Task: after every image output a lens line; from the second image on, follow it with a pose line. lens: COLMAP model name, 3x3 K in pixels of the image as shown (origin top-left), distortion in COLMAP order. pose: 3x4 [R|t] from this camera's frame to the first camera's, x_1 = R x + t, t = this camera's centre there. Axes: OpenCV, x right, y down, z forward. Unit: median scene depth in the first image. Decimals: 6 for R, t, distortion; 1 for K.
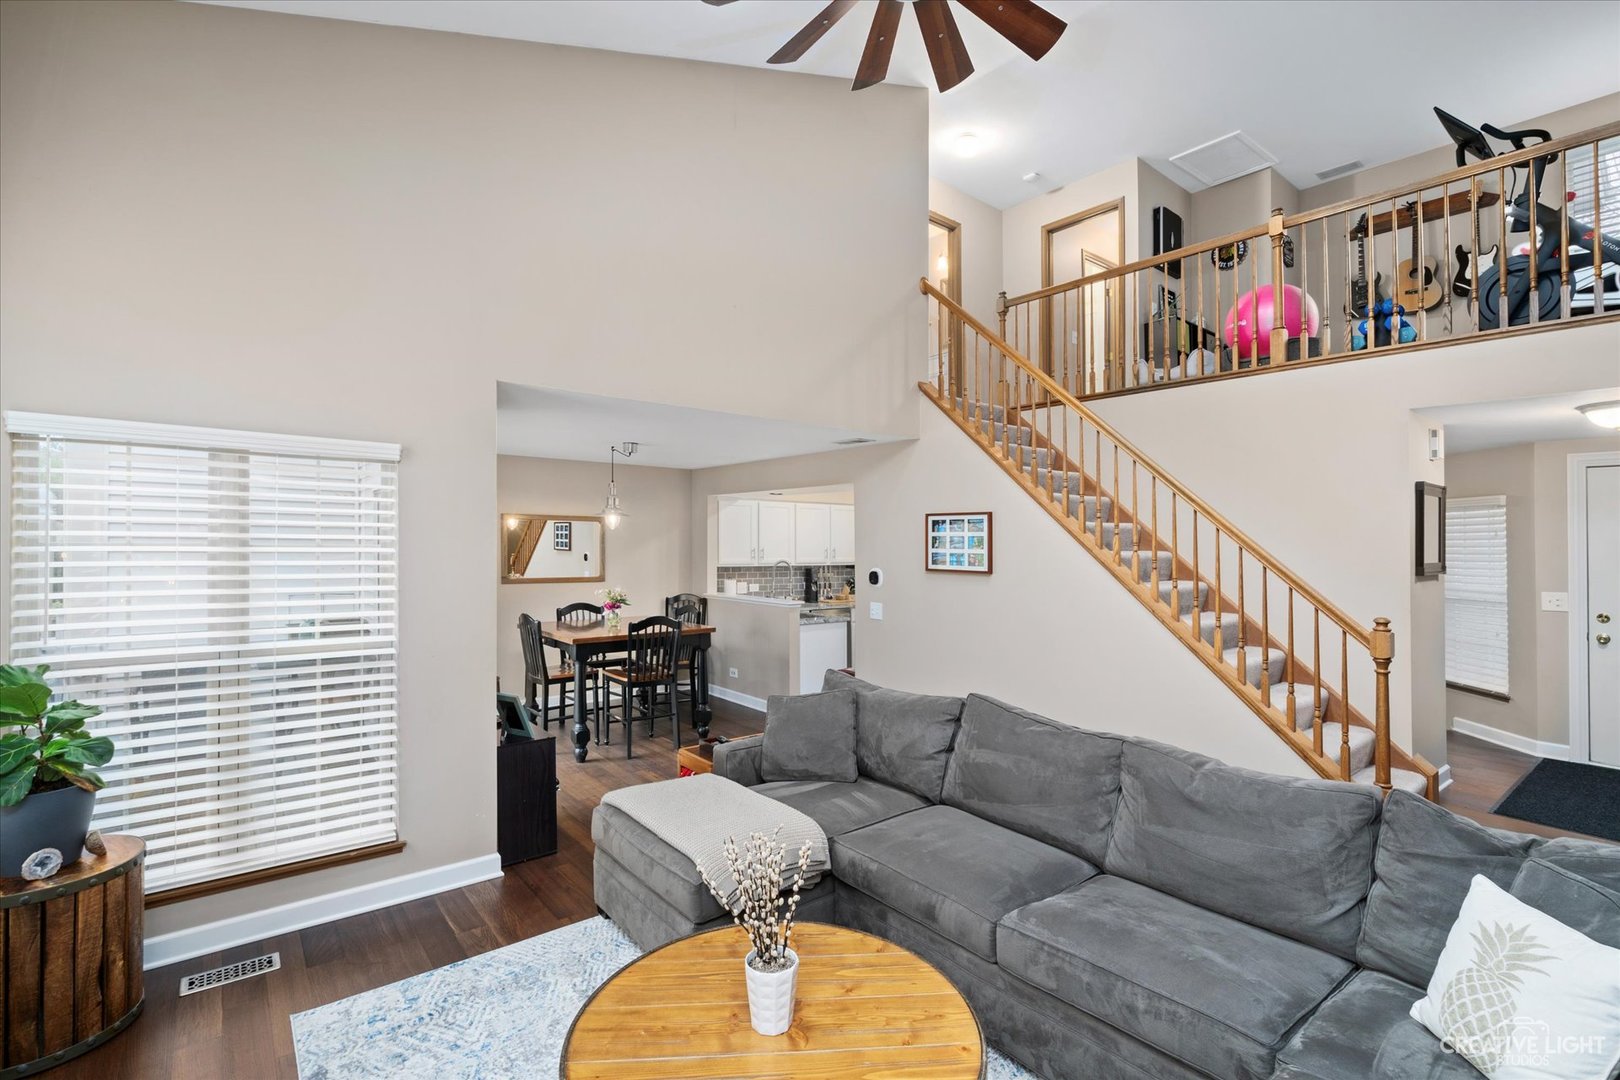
lens RADIAL K [[736.0, 0, 815.1], [0, 736.0, 529.4], [0, 0, 1]] dist [-0.000895, -0.000107]
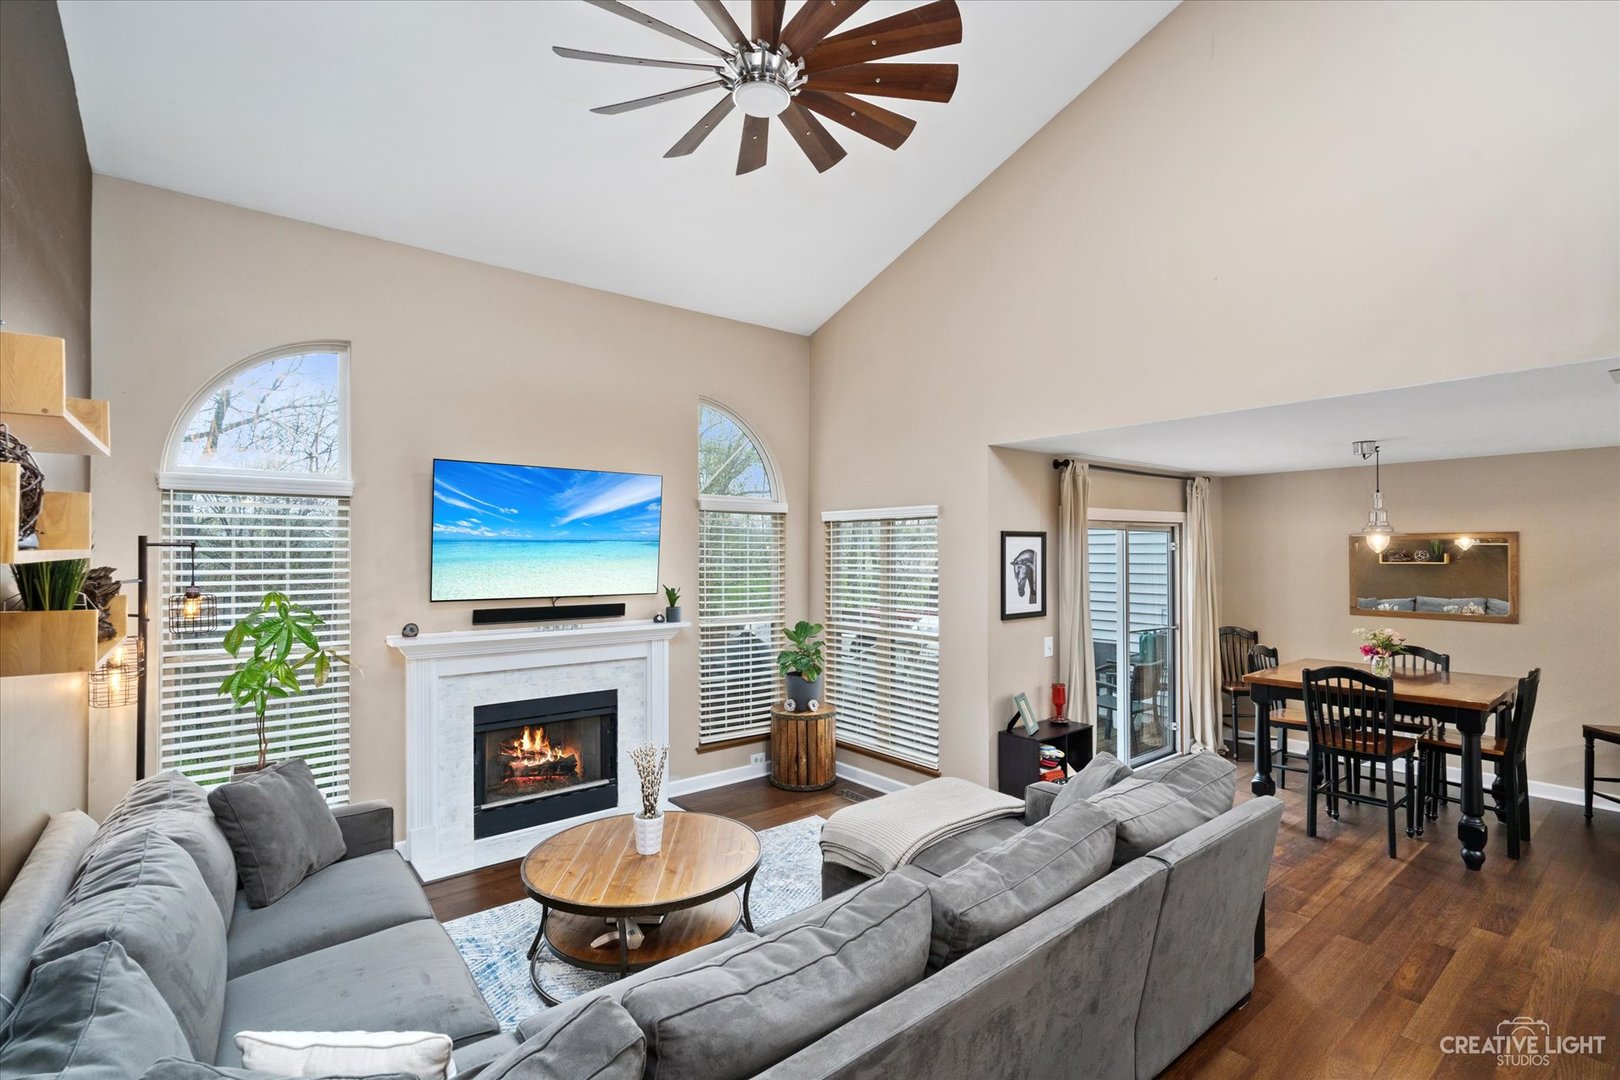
lens RADIAL K [[731.6, 0, 818.2], [0, 731.6, 551.7], [0, 0, 1]] dist [-0.002978, -0.000489]
pose [[0.000127, -0.014983, -0.999888, 0.550160], [0.021936, 0.999647, -0.014976, -0.002130], [0.999759, -0.021932, 0.000455, 0.456271]]
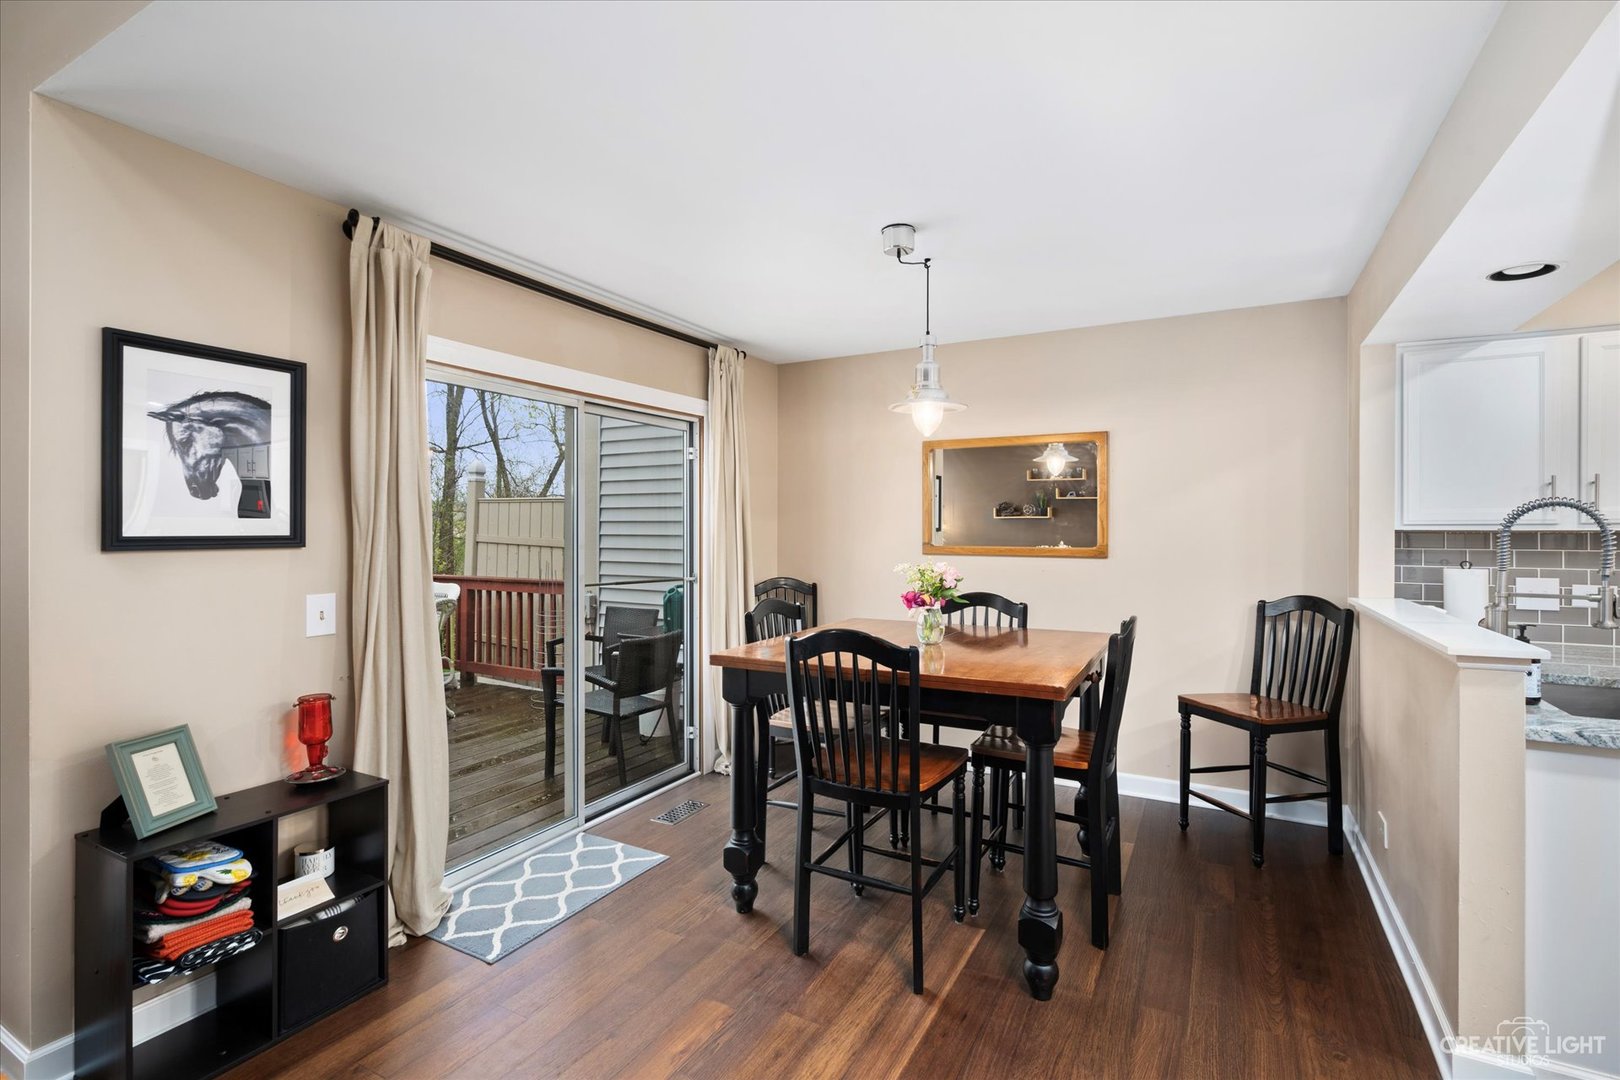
lens RADIAL K [[736.0, 0, 815.1], [0, 736.0, 529.4], [0, 0, 1]] dist [-0.000895, -0.000107]
pose [[0.378792, -0.012099, -0.925403, 0.146664], [0.020422, 0.999780, -0.004712, 0.066576], [0.925257, -0.017114, 0.378956, 0.839663]]
